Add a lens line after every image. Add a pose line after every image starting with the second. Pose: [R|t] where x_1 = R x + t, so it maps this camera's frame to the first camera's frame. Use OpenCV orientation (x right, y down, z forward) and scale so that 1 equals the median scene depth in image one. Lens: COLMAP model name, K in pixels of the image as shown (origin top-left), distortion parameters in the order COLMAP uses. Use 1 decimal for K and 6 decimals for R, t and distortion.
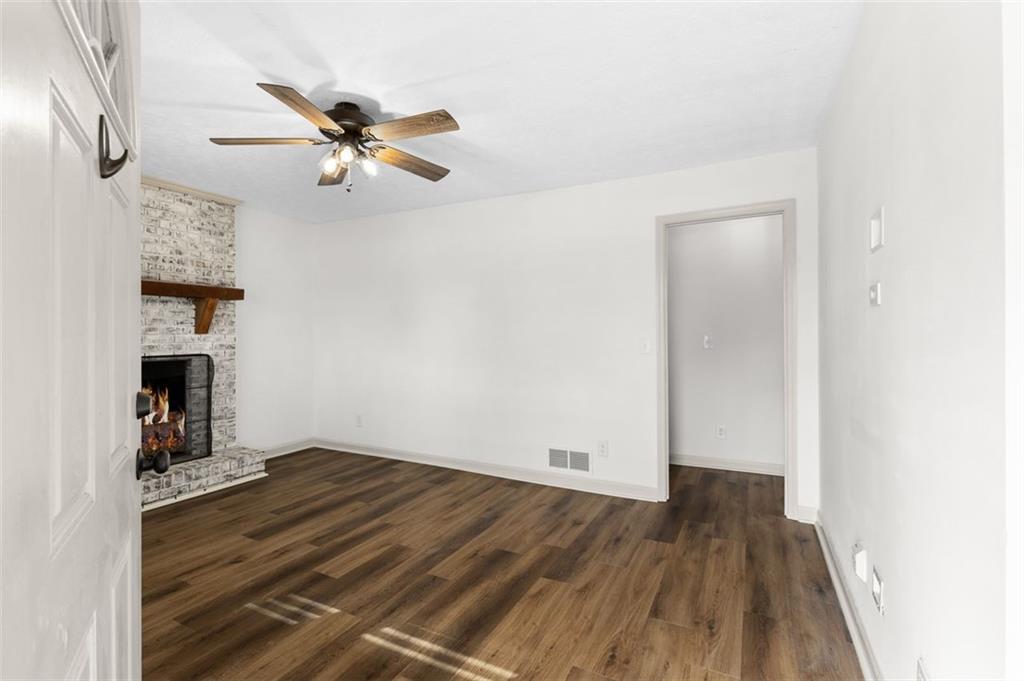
lens RADIAL K [[470.9, 0, 518.7], [0, 470.9, 337.3], [0, 0, 1]] dist [0.001446, -0.000186]
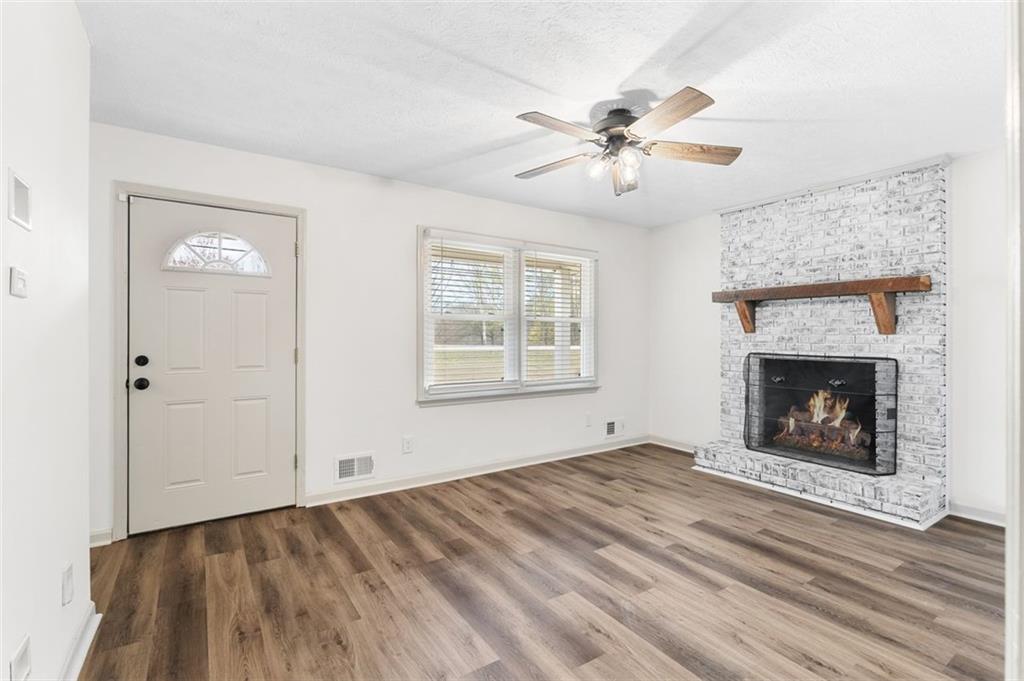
lens RADIAL K [[470.9, 0, 513.0], [0, 470.9, 339.6], [0, 0, 1]] dist [0.001446, -0.000186]
pose [[-0.489683, 0.011697, -0.871822, 0.479228], [-0.007852, 0.999810, 0.017825, -0.009185], [0.871865, 0.015574, -0.489498, 0.961679]]
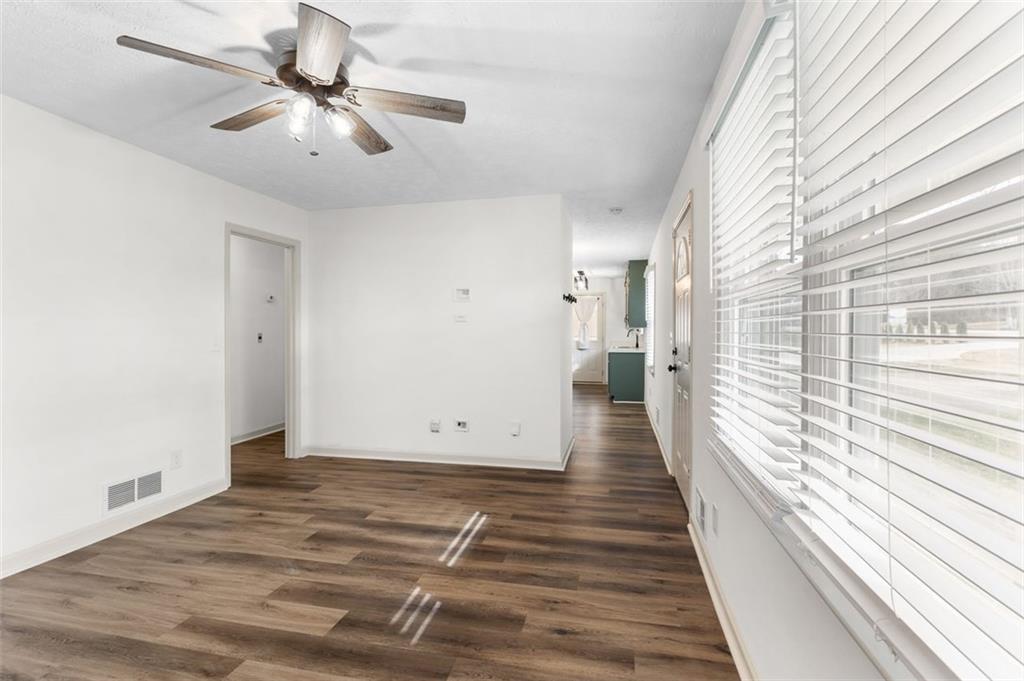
lens RADIAL K [[470.9, 0, 493.4], [0, 470.9, 329.2], [0, 0, 1]] dist [0.001446, -0.000186]
pose [[-0.205501, 0.010362, 0.978602, -0.897393], [0.014746, 0.999863, -0.007490, 0.004437], [-0.978546, 0.012891, -0.205626, 0.637941]]
